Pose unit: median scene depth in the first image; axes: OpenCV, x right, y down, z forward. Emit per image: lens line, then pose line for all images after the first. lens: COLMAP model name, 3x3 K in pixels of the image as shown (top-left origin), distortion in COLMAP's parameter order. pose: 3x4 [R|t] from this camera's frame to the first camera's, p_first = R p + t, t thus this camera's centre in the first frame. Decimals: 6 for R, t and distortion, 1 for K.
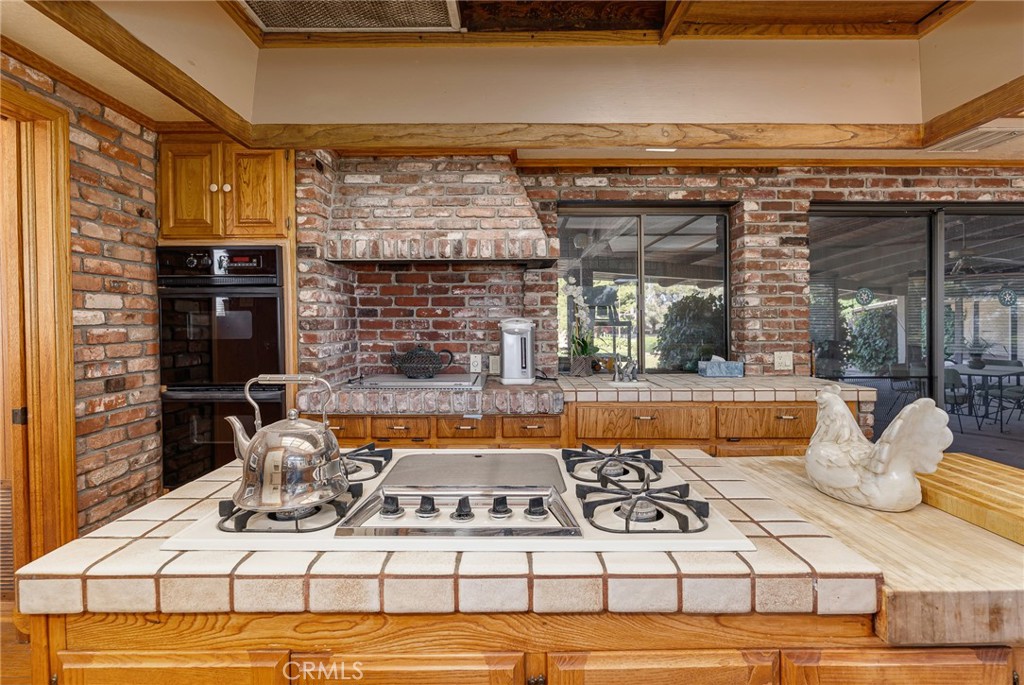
lens RADIAL K [[480.2, 0, 509.0], [0, 480.2, 323.7], [0, 0, 1]] dist [-0.005842, 0.000443]
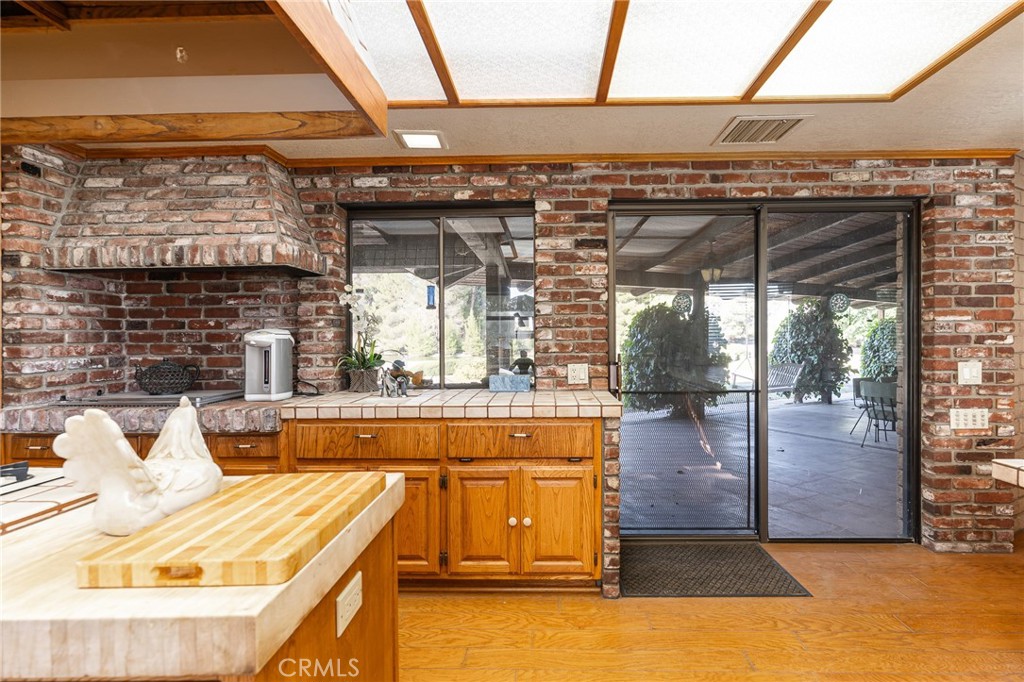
lens RADIAL K [[515.8, 0, 510.9], [0, 515.8, 334.6], [0, 0, 1]] dist [-0.004746, -0.000009]
pose [[0.999762, -0.007309, -0.020559, 0.464746], [0.007182, 0.999955, -0.006257, 0.007213], [0.020604, 0.006108, 0.999769, 0.011081]]
